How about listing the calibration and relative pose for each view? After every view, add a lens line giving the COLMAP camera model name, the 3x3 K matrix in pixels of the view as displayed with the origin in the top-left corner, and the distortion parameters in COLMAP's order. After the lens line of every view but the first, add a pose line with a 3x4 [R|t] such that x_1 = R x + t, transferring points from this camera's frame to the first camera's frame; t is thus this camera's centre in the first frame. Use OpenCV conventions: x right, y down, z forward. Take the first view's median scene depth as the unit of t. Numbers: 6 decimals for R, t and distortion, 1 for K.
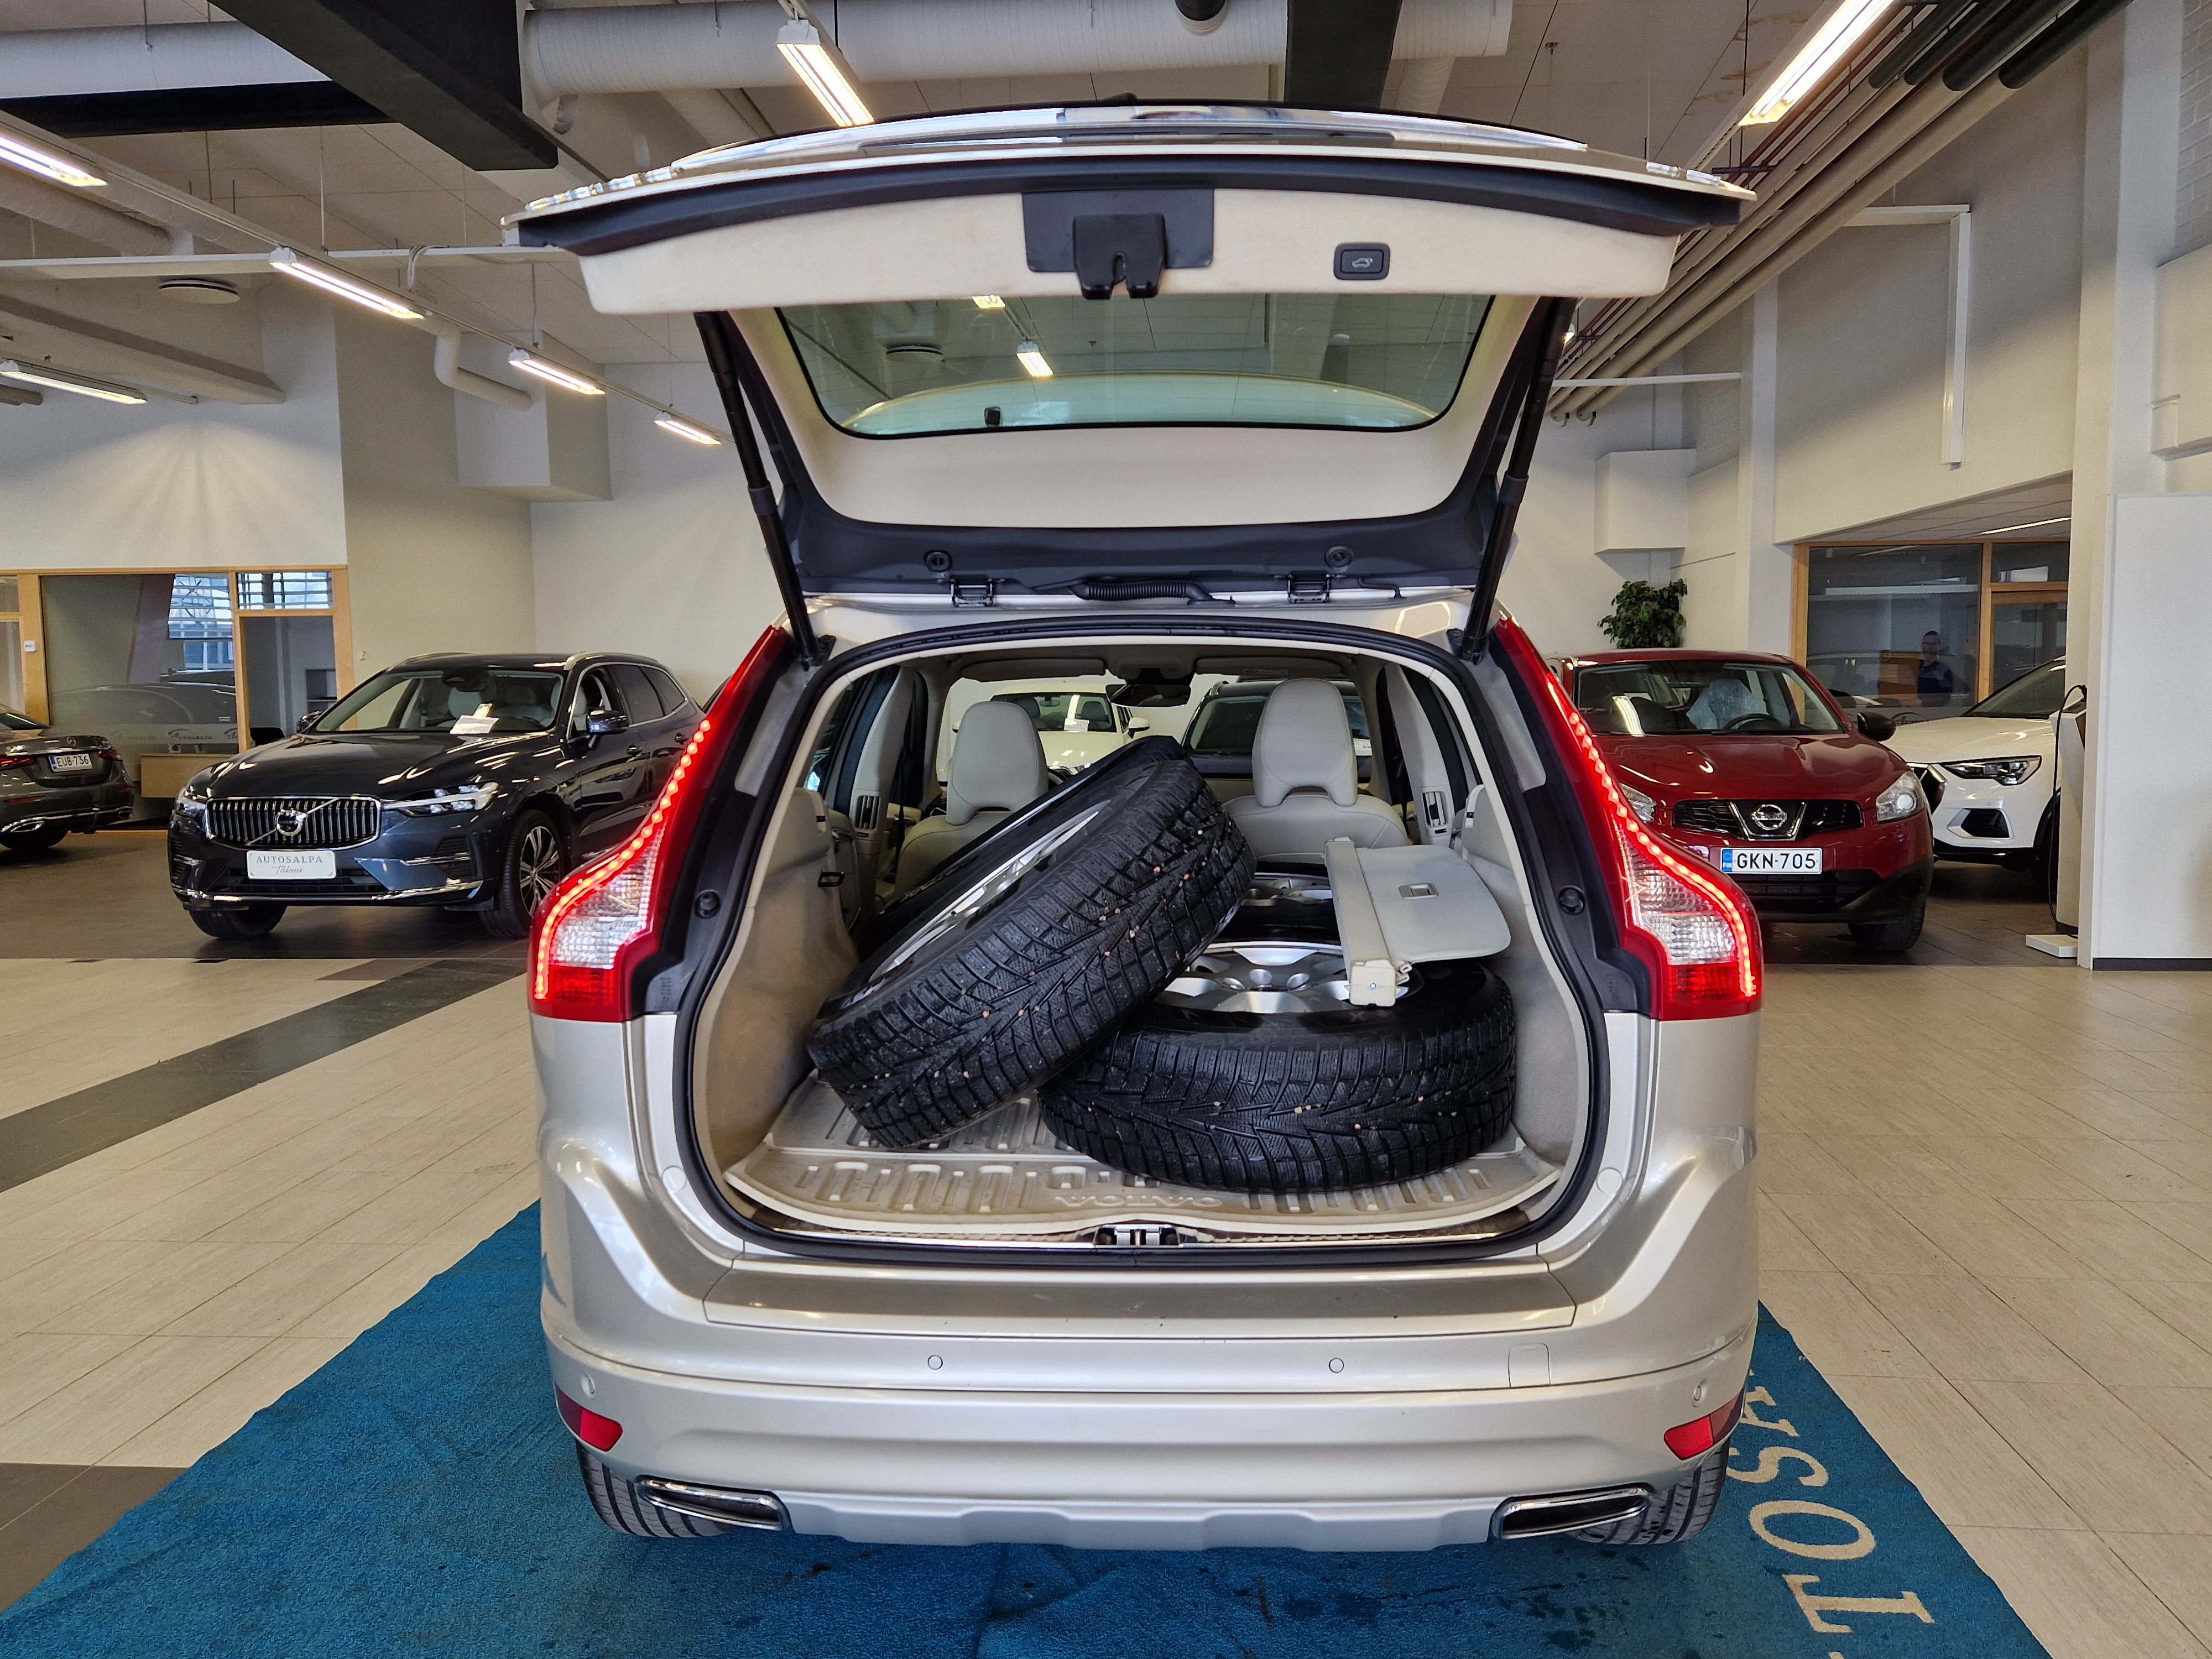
lens RADIAL K [[1641.0, 0, 1109.4], [0, 1641.0, 820.7], [0, 0, 1]] dist [0.003576, -0.006695]
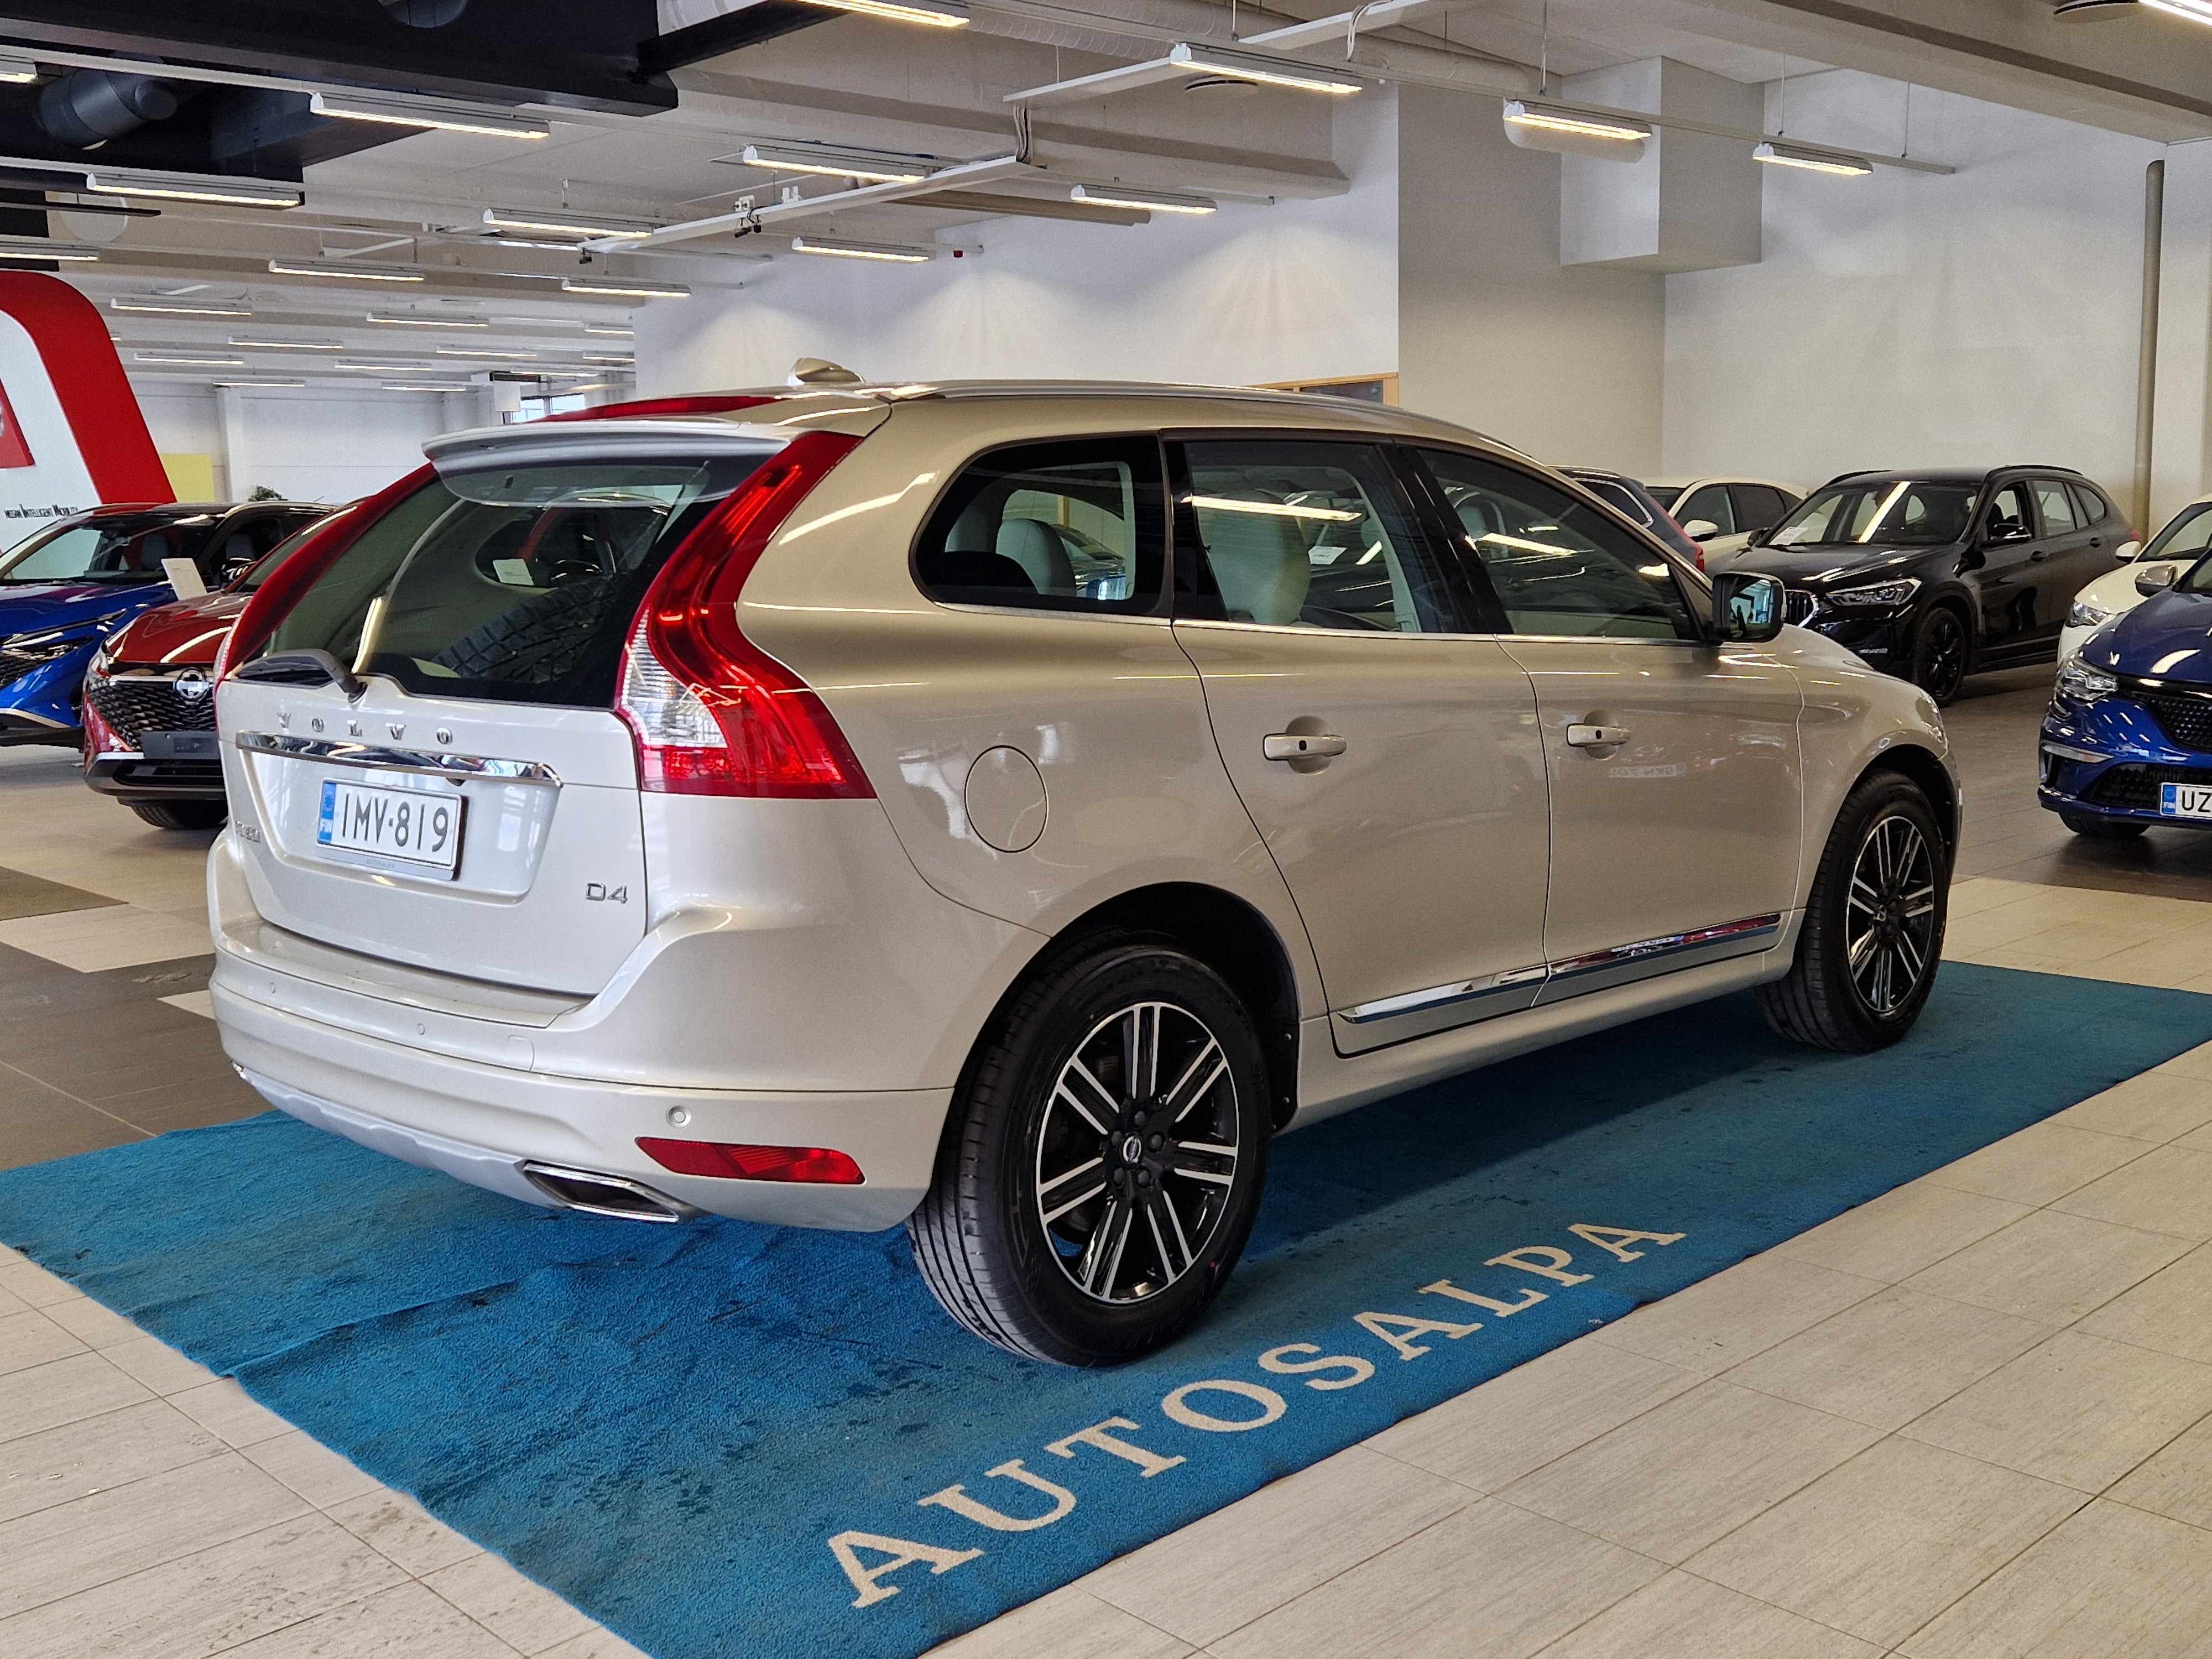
lens RADIAL K [[2188.9, 0, 1105.9], [0, 2188.9, 835.3], [0, 0, 1]] dist [0.070364, 0.000000]
pose [[0.750676, 0.082518, -0.655497, 1.082824], [-0.038285, 0.995935, 0.081530, 0.002194], [0.659561, -0.036107, 0.750784, 0.011804]]
